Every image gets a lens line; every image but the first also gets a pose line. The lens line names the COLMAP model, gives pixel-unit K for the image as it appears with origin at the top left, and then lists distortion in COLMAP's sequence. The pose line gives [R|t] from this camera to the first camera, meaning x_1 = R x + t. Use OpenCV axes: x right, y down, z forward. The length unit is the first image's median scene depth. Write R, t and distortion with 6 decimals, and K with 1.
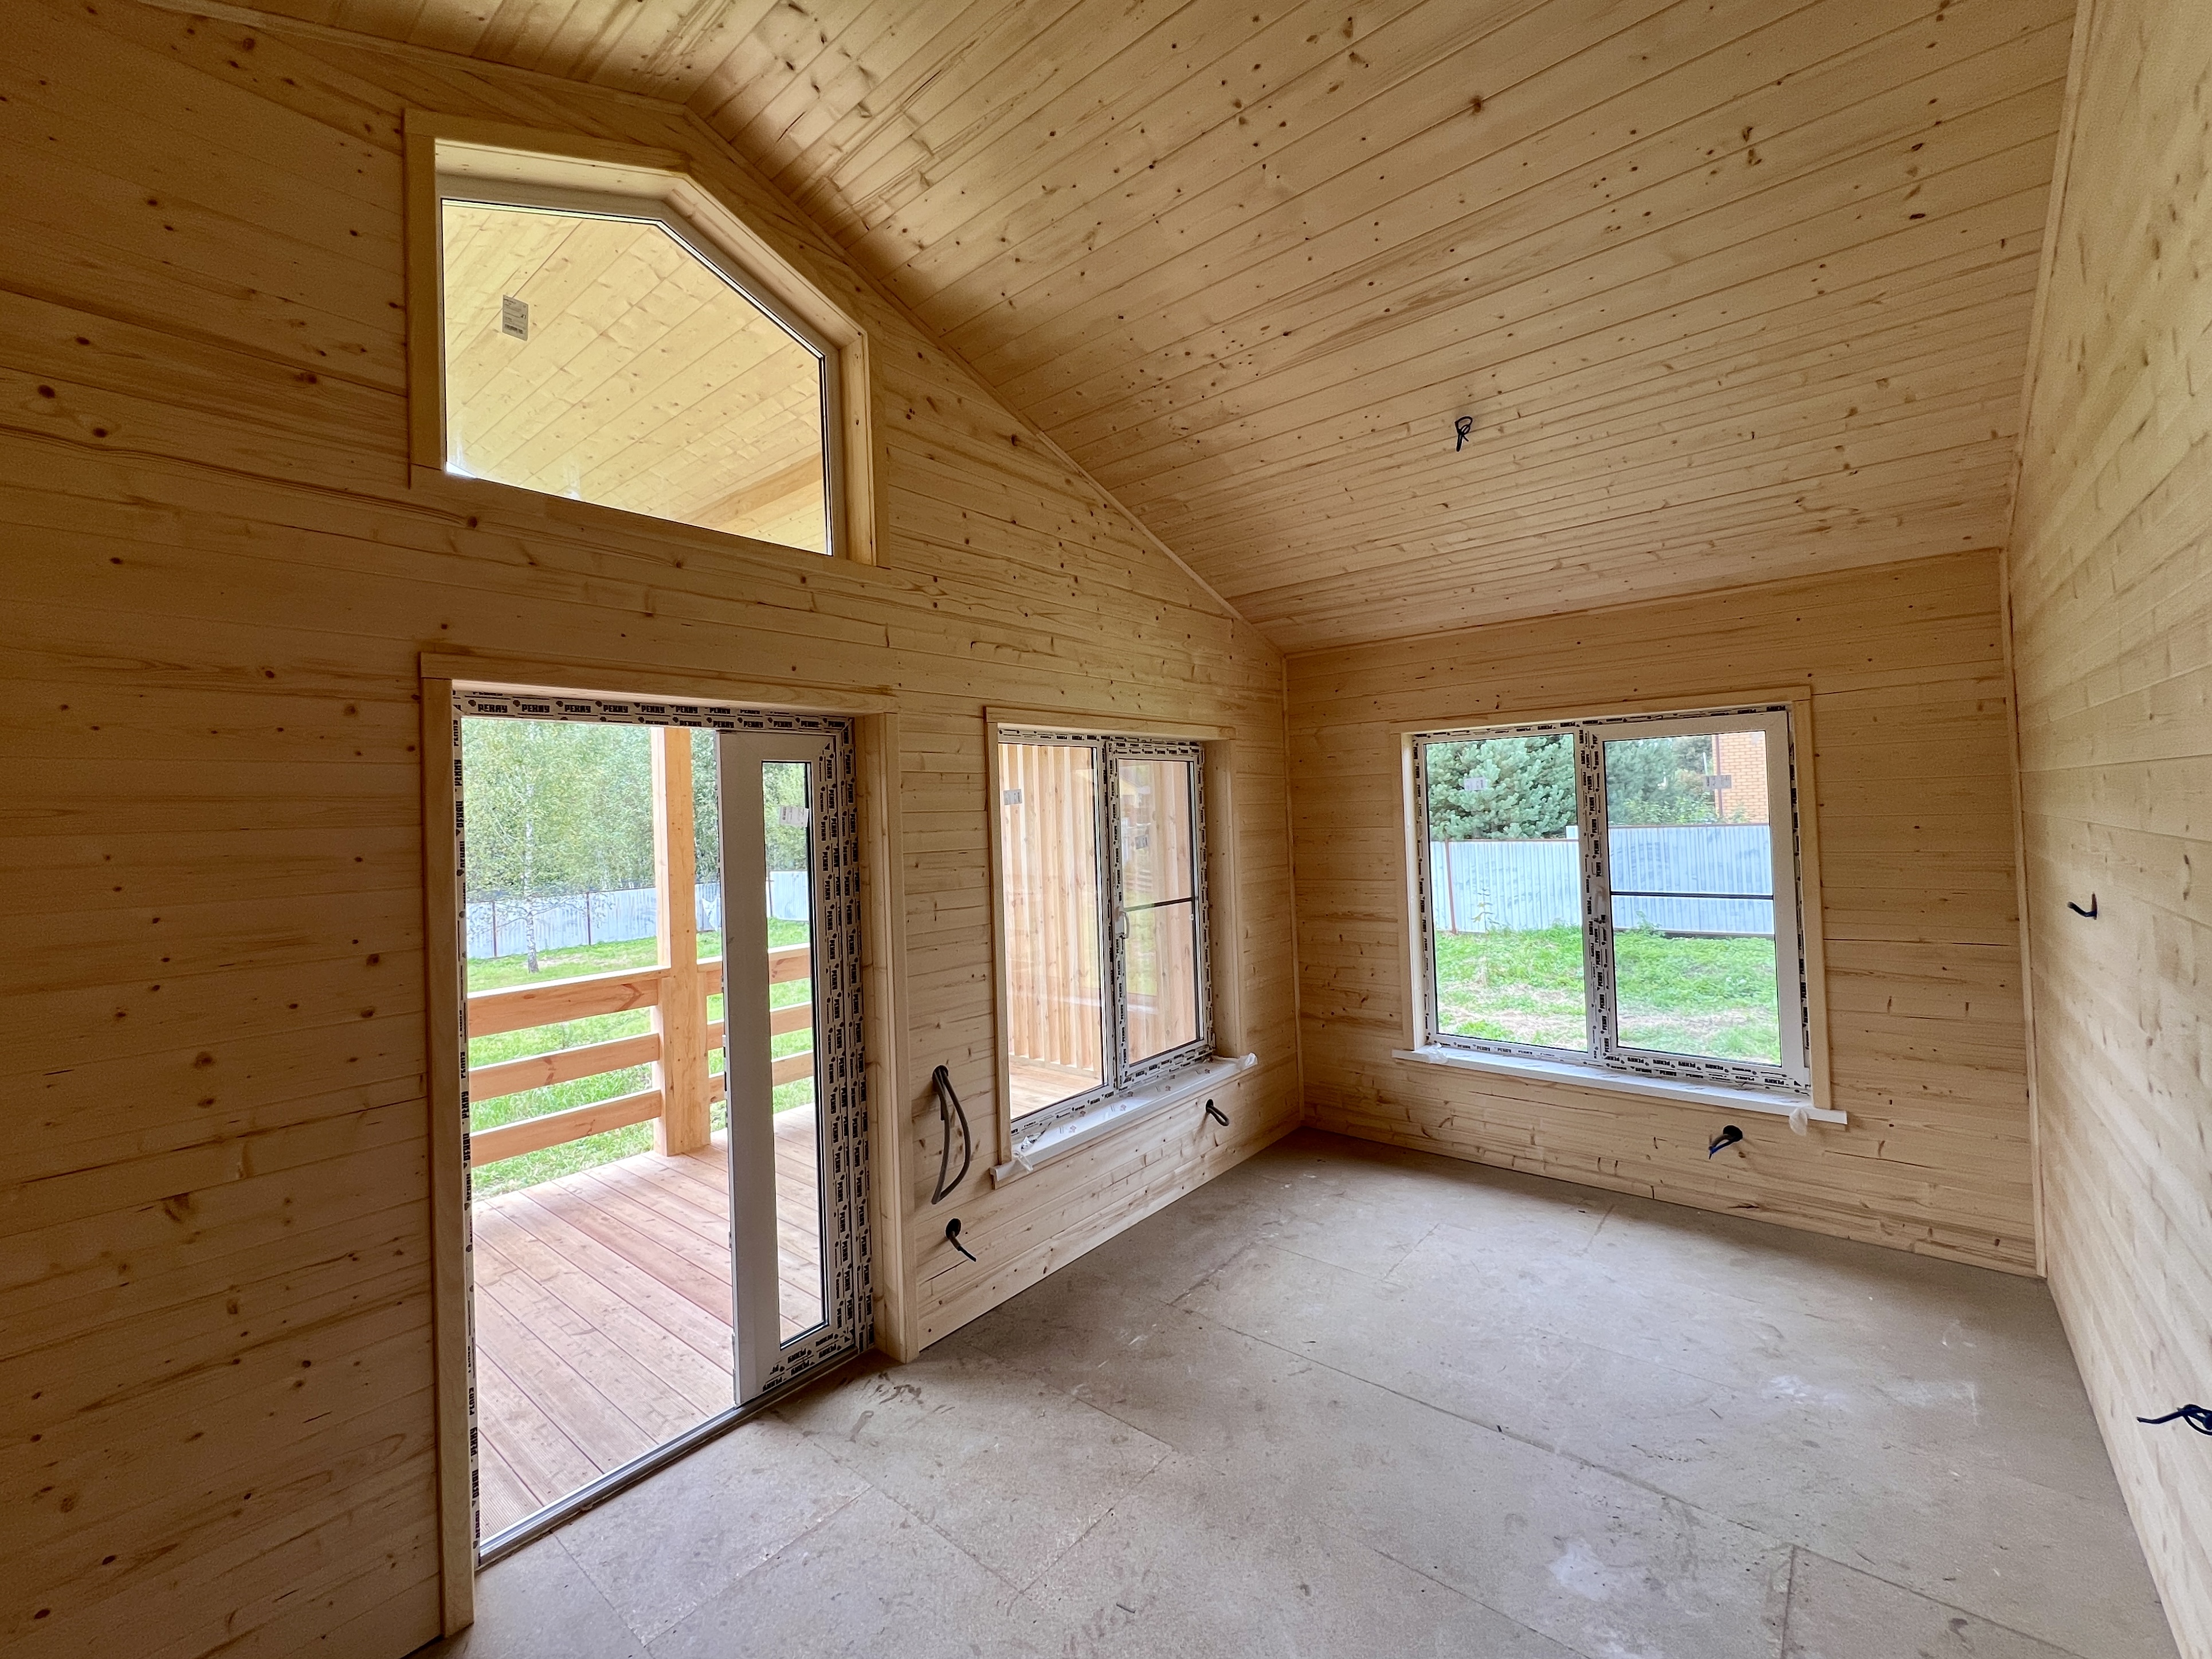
lens RADIAL K [[920.5, 0, 1106.8], [0, 920.5, 786.6], [0, 0, 1]] dist [0.001709, 0.000302]
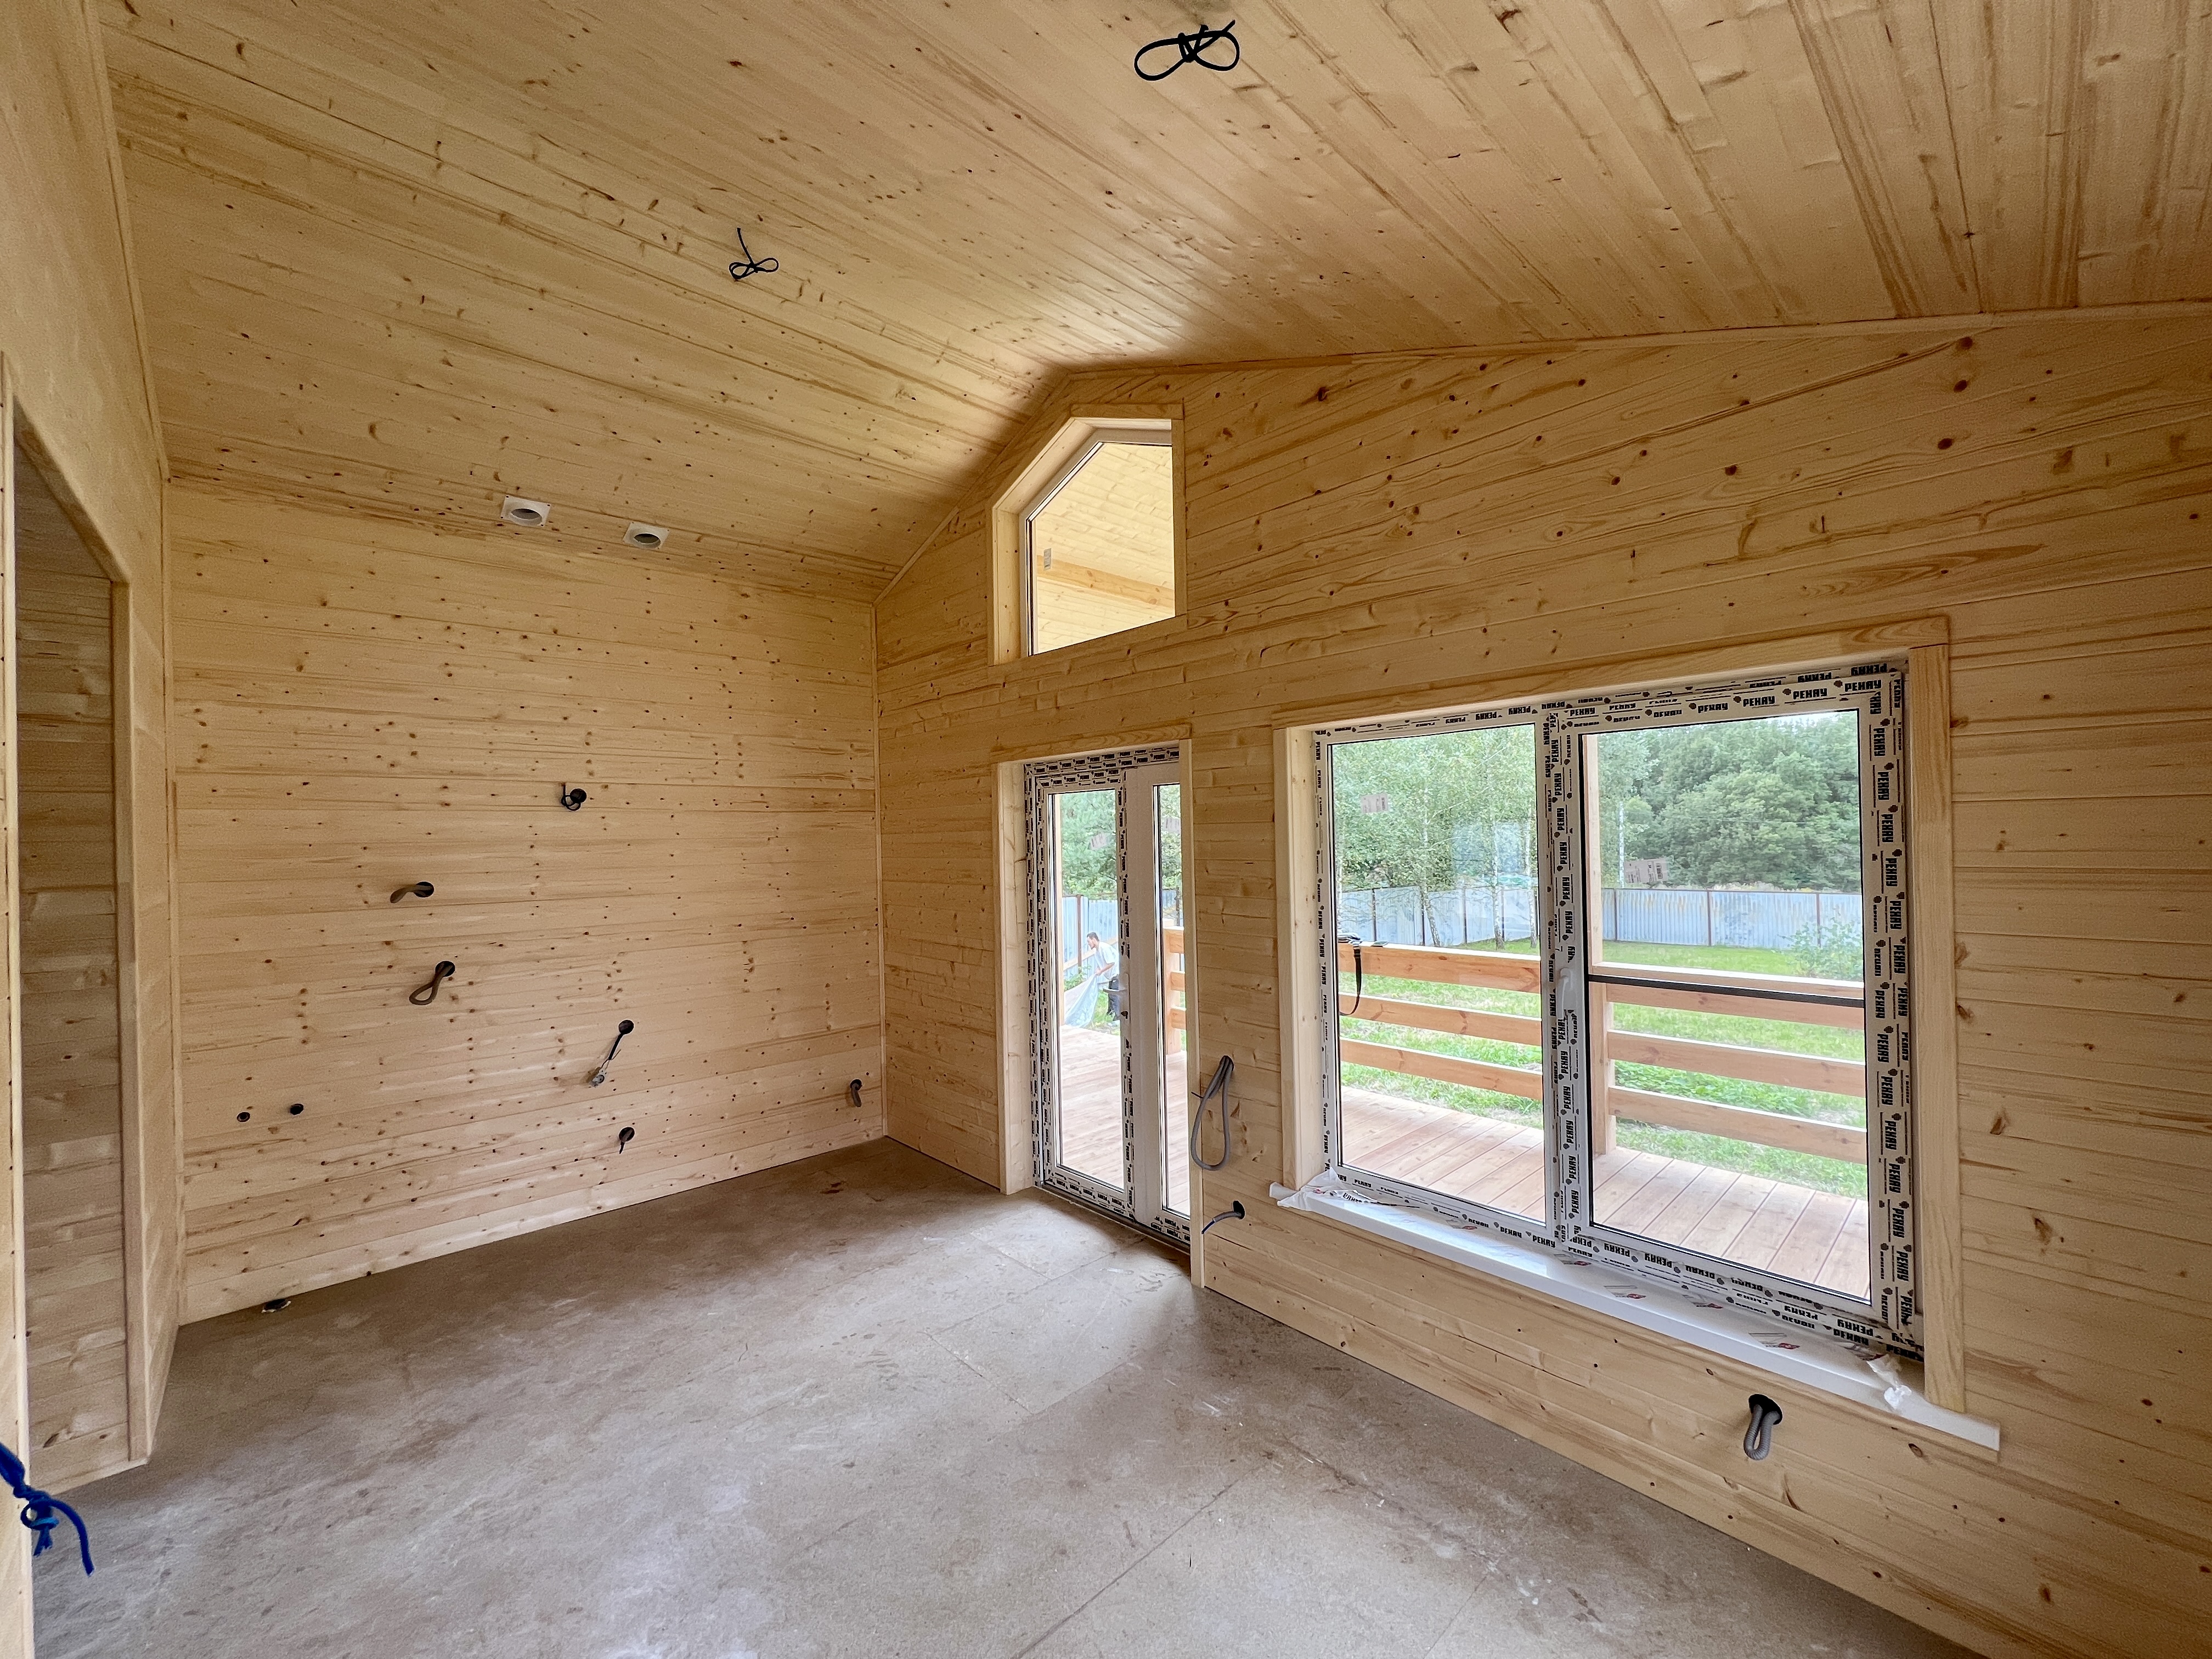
lens RADIAL K [[887.0, 0, 1106.0], [0, 887.0, 829.5], [0, 0, 1]] dist [-0.000061, 0.000004]
pose [[-0.131191, 0.028138, -0.990958, 0.762618], [0.052737, 0.998380, 0.021367, 0.004963], [0.989953, -0.049457, -0.132463, 0.883803]]
